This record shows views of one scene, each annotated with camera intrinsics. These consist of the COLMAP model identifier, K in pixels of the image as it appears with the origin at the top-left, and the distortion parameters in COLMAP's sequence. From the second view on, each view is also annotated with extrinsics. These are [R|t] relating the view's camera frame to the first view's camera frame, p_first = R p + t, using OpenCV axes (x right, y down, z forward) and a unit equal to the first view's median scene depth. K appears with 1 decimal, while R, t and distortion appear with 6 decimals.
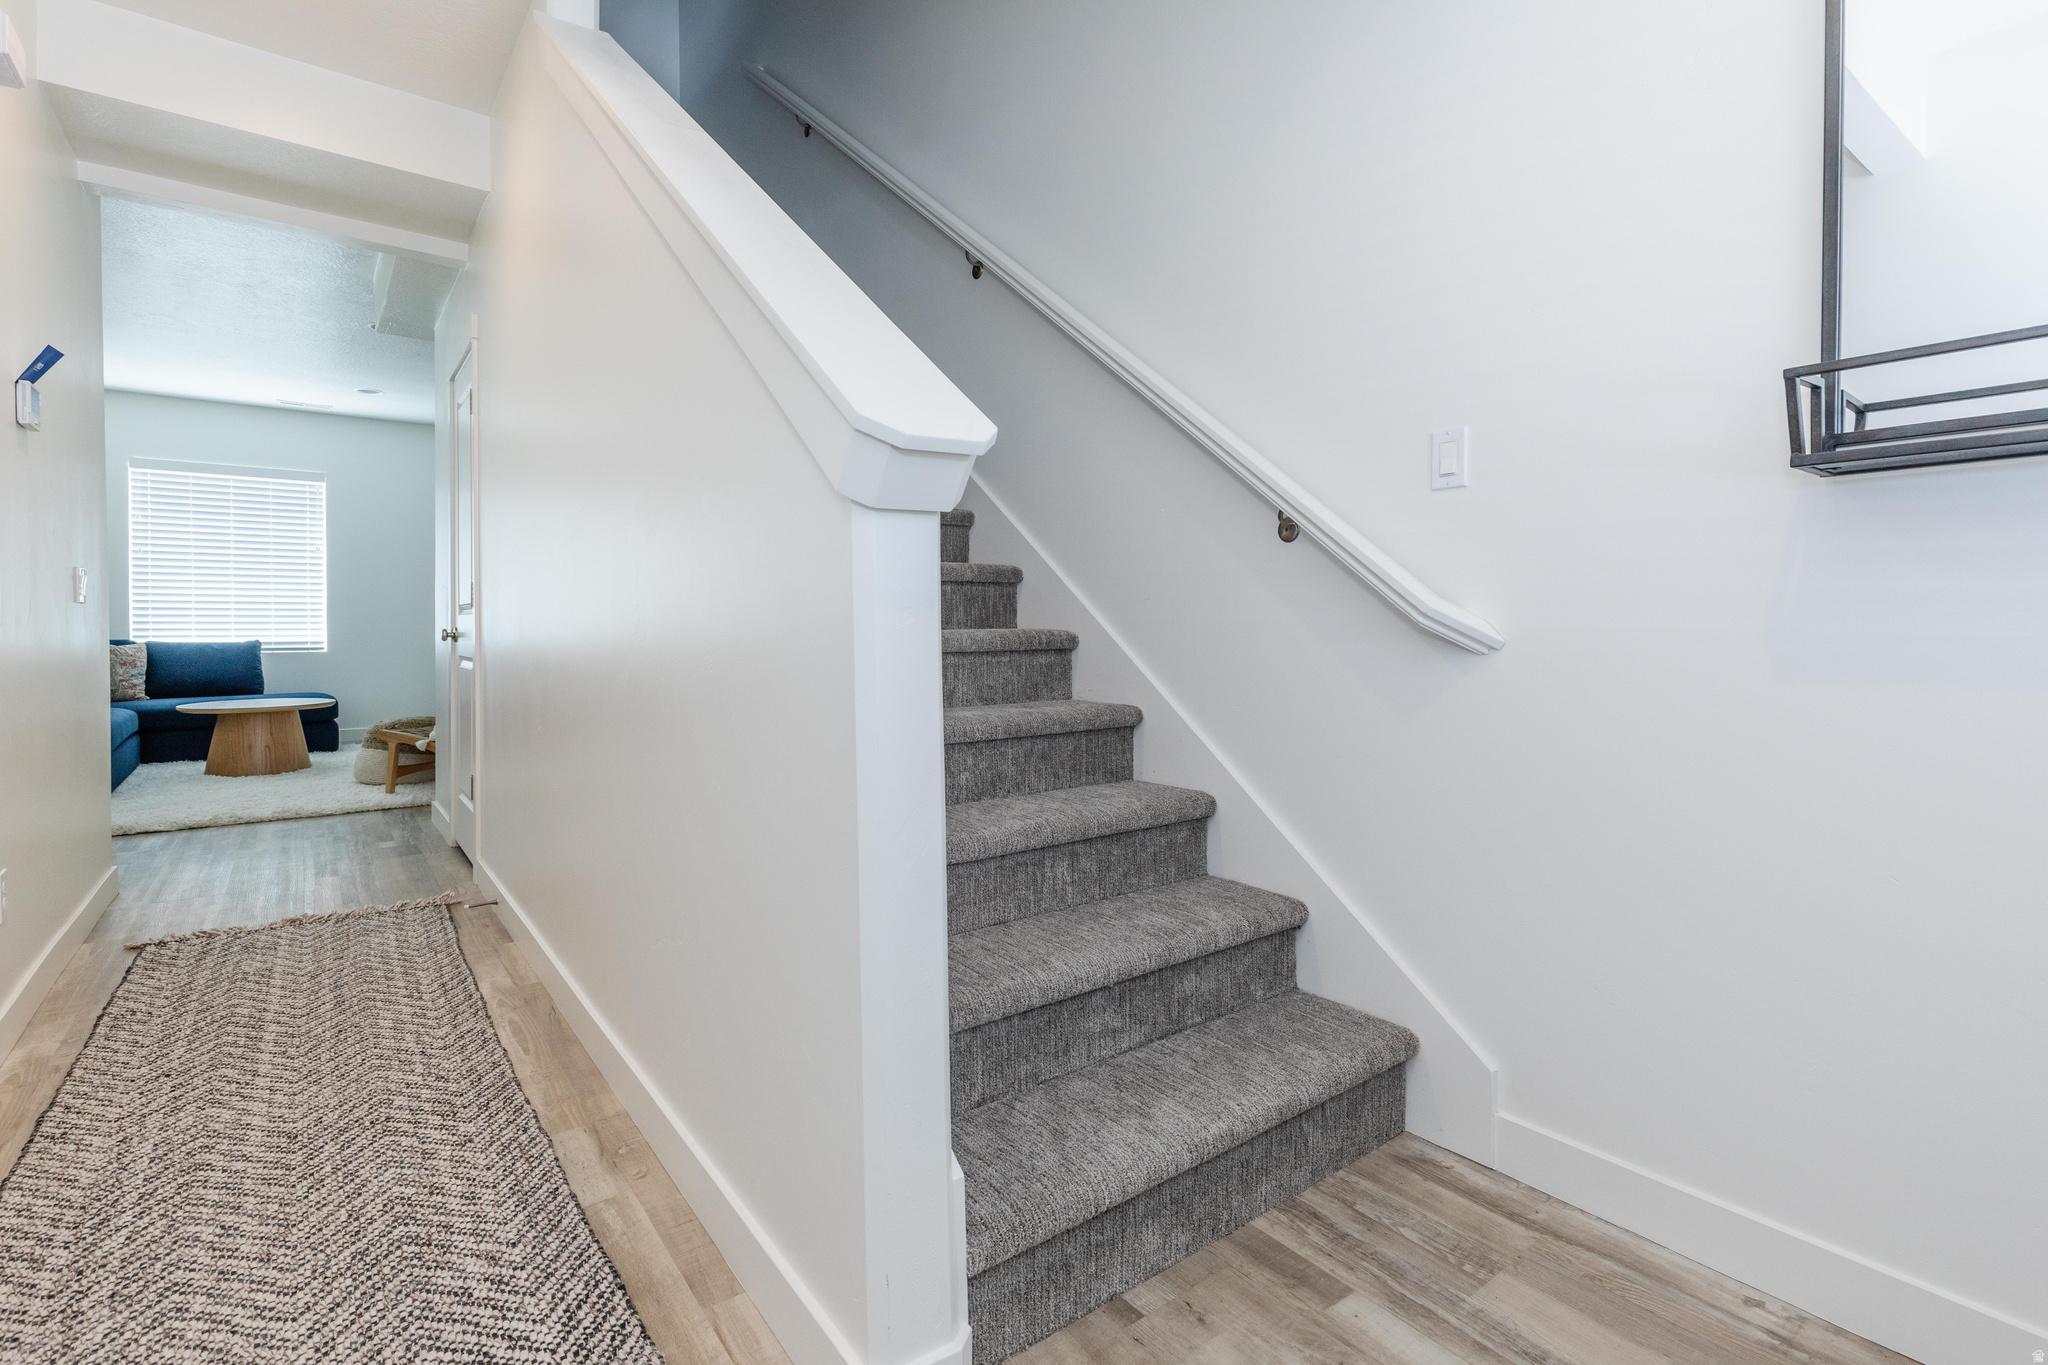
lens RADIAL K [[937.2, 0, 1017.4], [0, 937.2, 658.7], [0, 0, 1]] dist [0.004033, -0.000222]
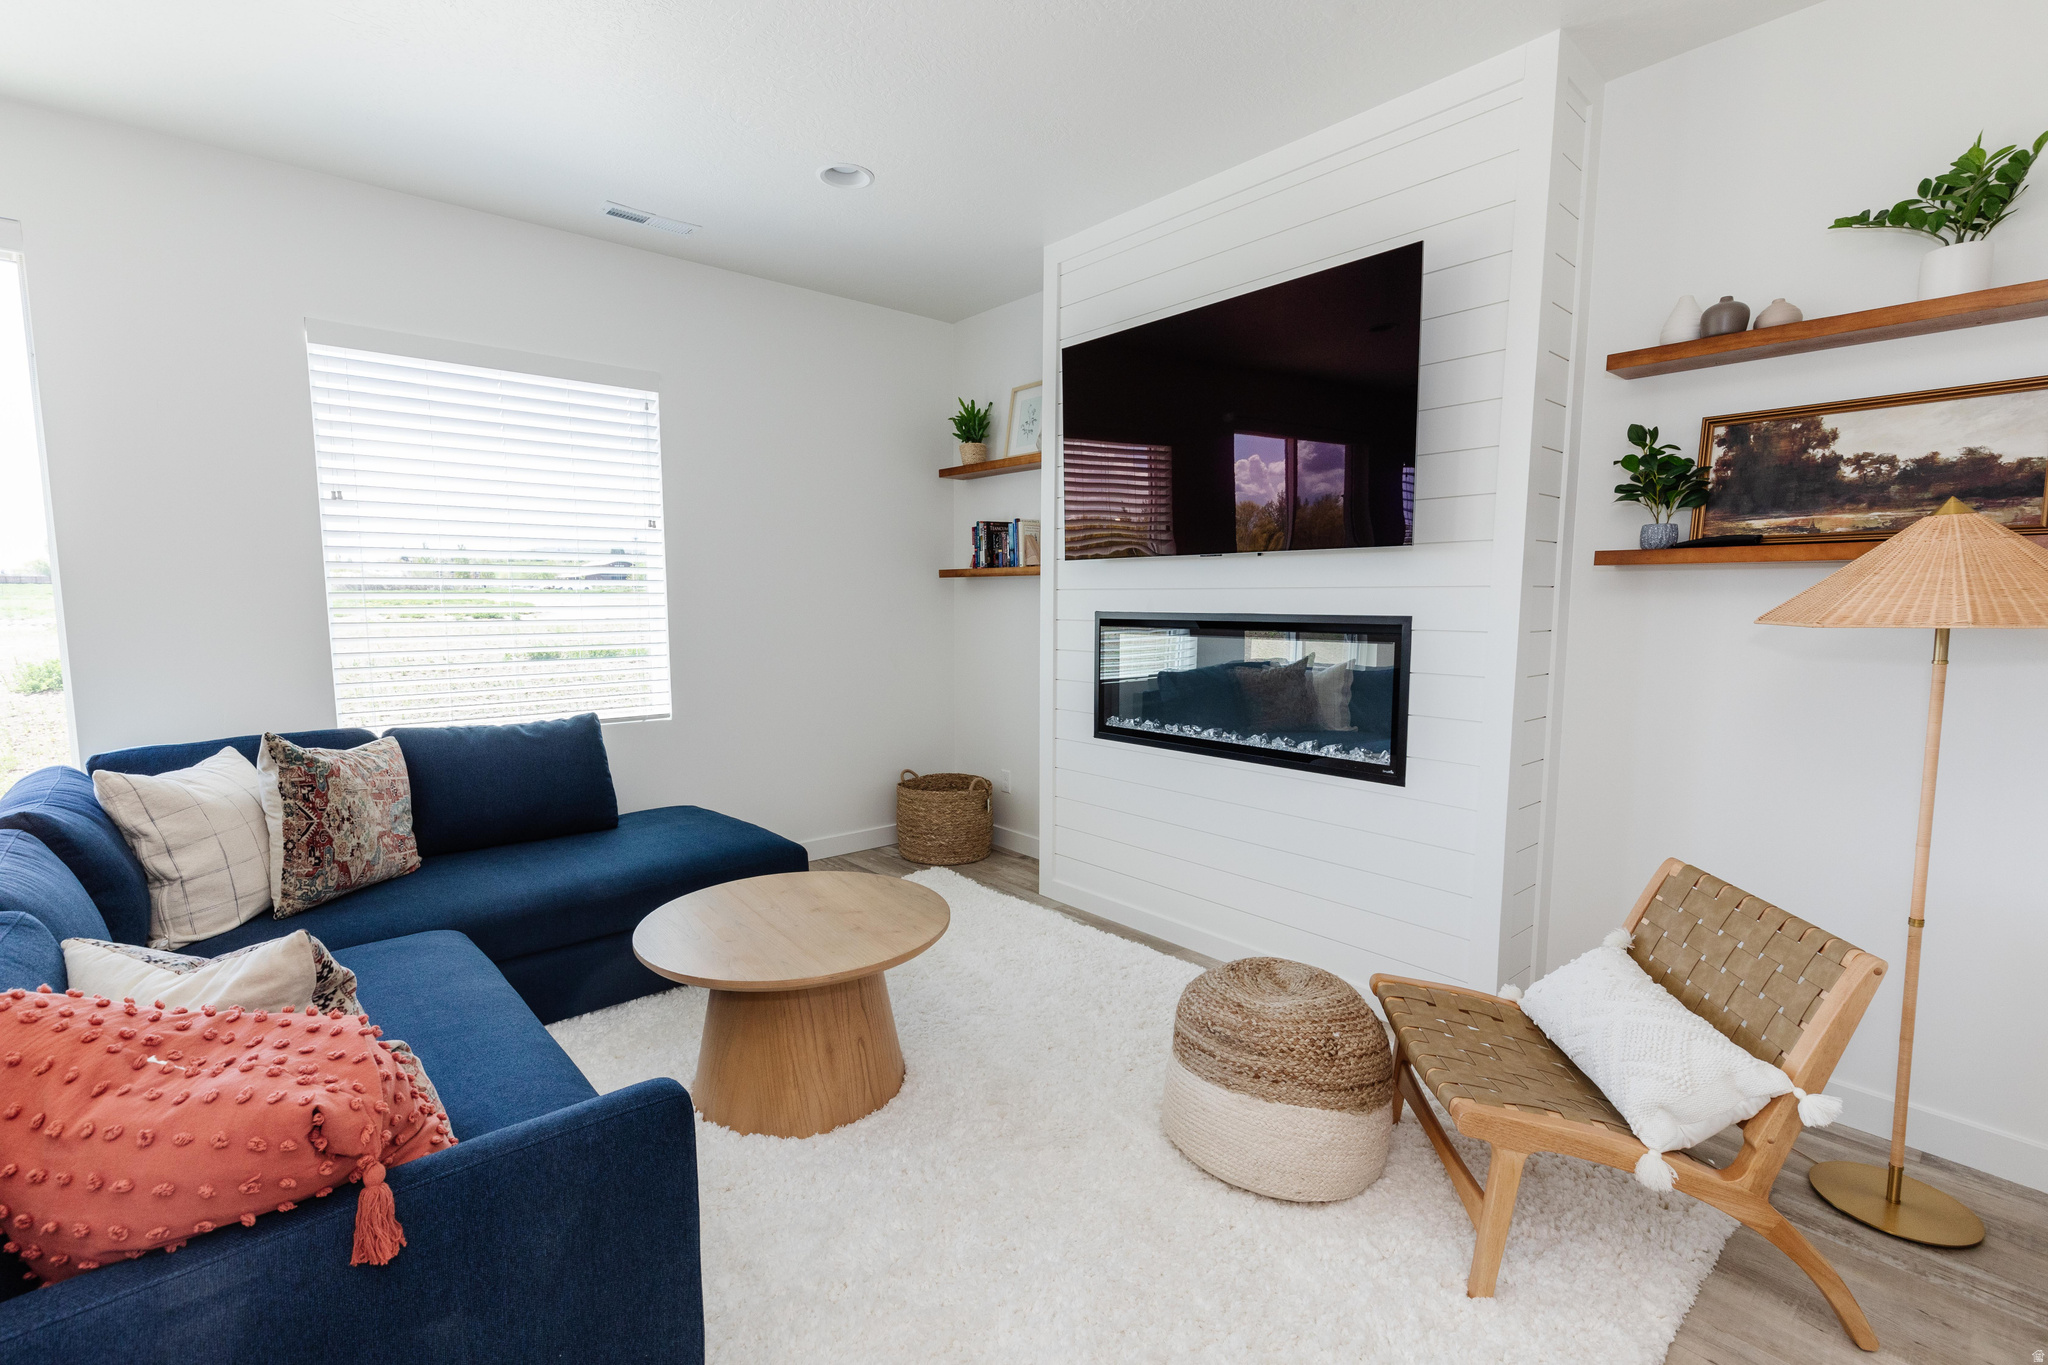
lens RADIAL K [[925.3, 0, 1025.5], [0, 925.3, 696.0], [0, 0, 1]] dist [0.002840, -0.000651]
pose [[0.997963, -0.012065, 0.062648, -0.624569], [0.007138, 0.996905, 0.078286, -0.066310], [-0.063399, -0.077679, 0.994961, 0.514459]]
